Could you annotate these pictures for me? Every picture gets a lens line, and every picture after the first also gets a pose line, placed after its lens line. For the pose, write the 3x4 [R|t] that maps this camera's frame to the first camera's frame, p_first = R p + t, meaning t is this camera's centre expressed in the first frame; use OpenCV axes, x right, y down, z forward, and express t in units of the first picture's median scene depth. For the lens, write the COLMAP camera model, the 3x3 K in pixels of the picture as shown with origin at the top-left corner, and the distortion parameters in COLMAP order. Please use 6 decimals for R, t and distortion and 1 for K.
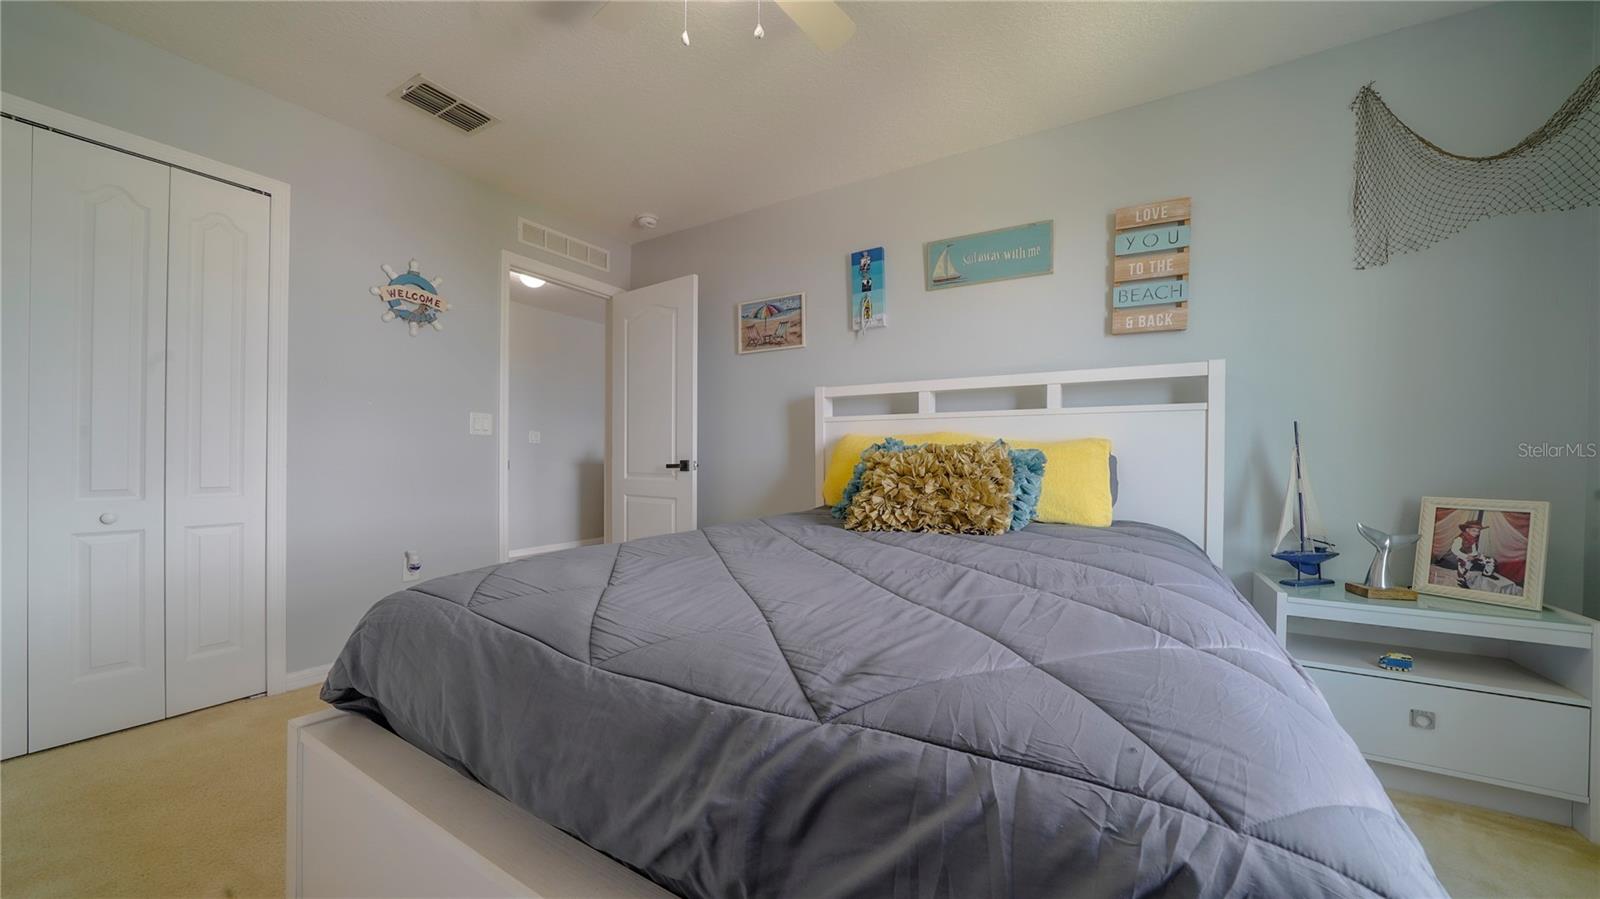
lens RADIAL K [[557.8, 0, 796.3], [0, 557.8, 455.8], [0, 0, 1]] dist [-0.001137, -0.000055]
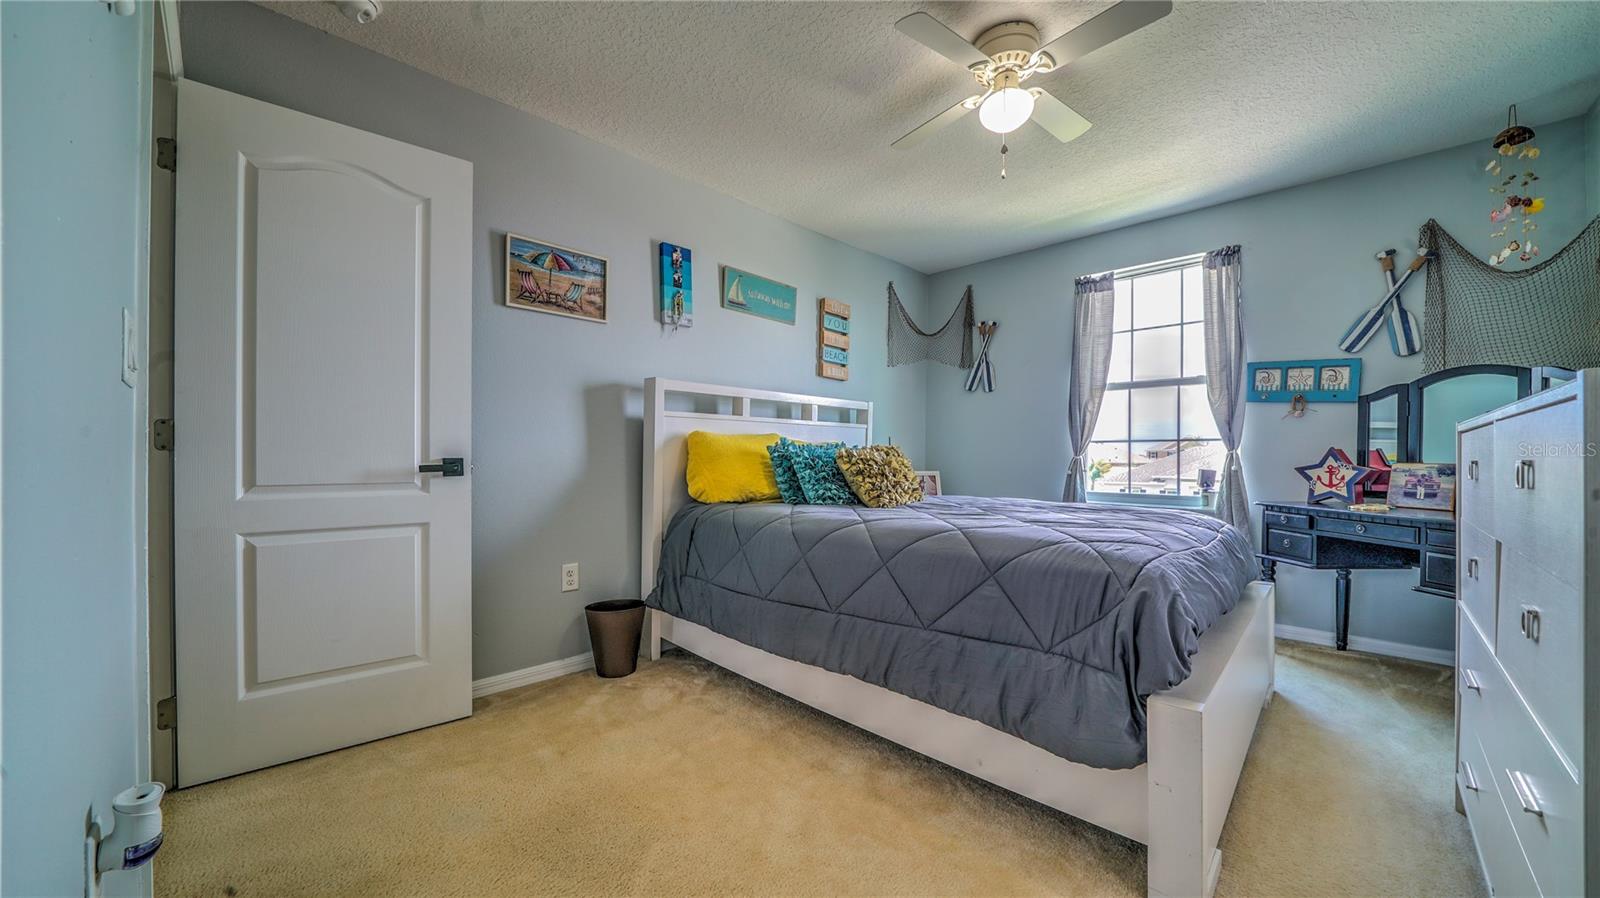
lens RADIAL K [[557.8, 0, 796.3], [0, 557.8, 455.3], [0, 0, 1]] dist [-0.001137, -0.000055]
pose [[0.248526, -0.002952, 0.968621, -0.790648], [-0.006108, 0.999971, 0.004615, -0.000705], [-0.968606, -0.007064, 0.248501, 0.546445]]
